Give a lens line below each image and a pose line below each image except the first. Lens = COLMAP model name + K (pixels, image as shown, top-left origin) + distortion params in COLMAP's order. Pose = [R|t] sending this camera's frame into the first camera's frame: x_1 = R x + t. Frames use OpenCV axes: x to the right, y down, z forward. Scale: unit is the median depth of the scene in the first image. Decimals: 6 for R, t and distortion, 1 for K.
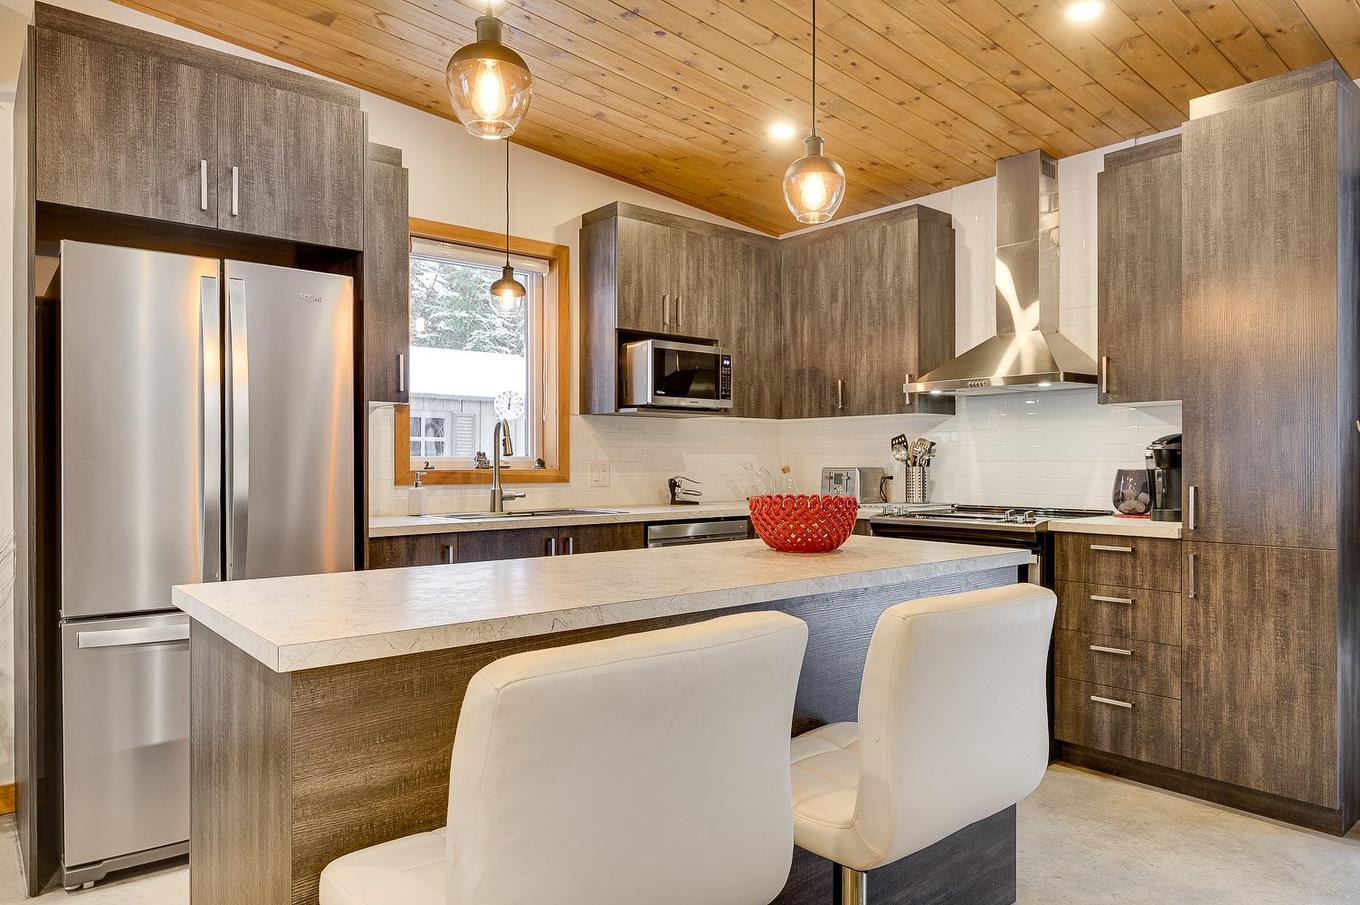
lens RADIAL K [[863.1, 0, 691.4], [0, 863.1, 459.9], [0, 0, 1]] dist [0.003328, 0.001051]
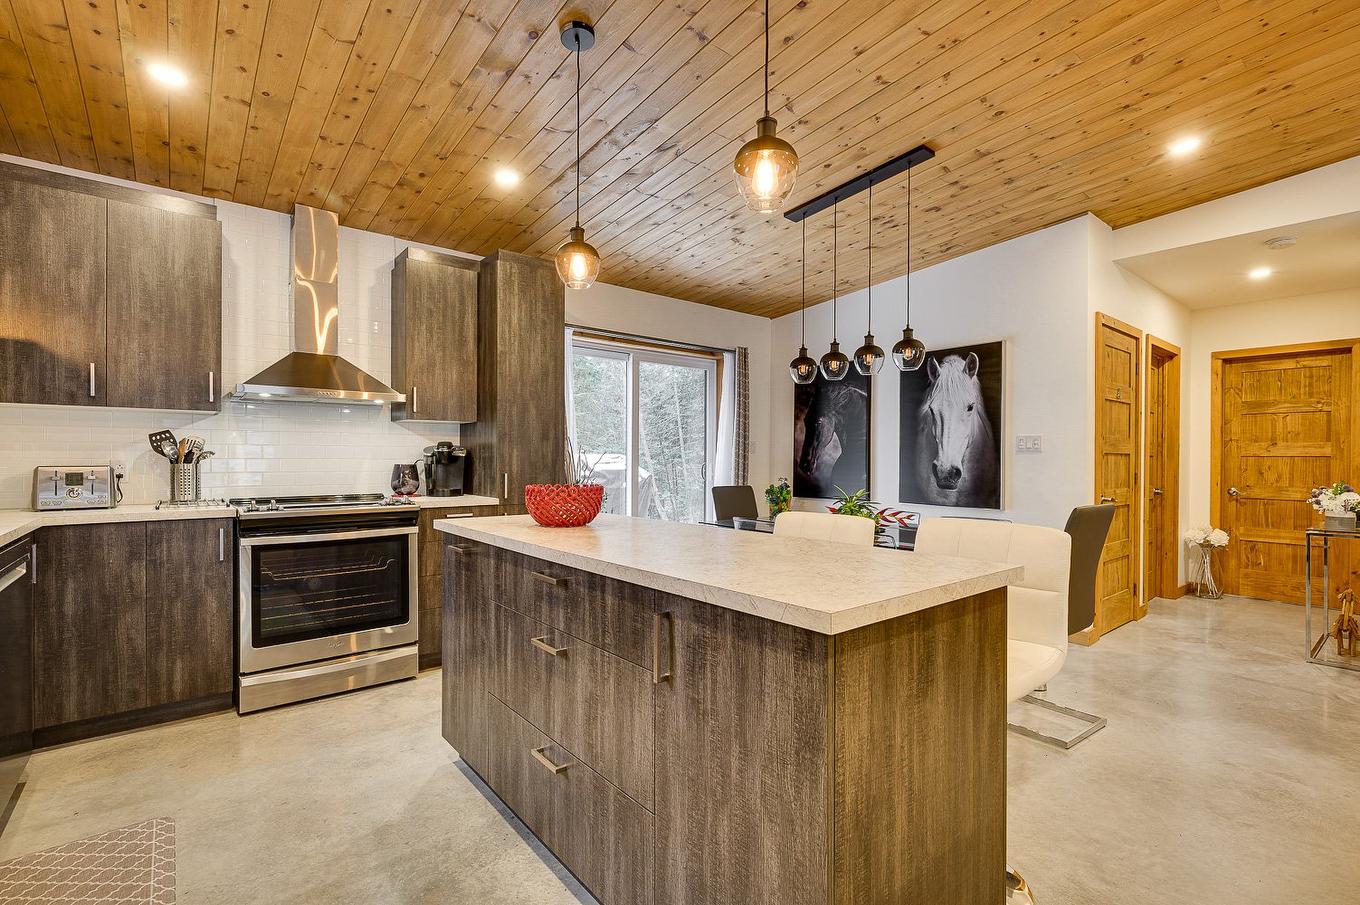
lens RADIAL K [[618.1, 0, 686.6], [0, 618.1, 460.4], [0, 0, 1]] dist [0.000876, -0.000084]
pose [[0.018231, -0.002391, 0.999831, -0.469103], [-0.002286, 0.999994, 0.002433, 0.000912], [-0.999831, -0.002330, 0.018226, 0.439224]]
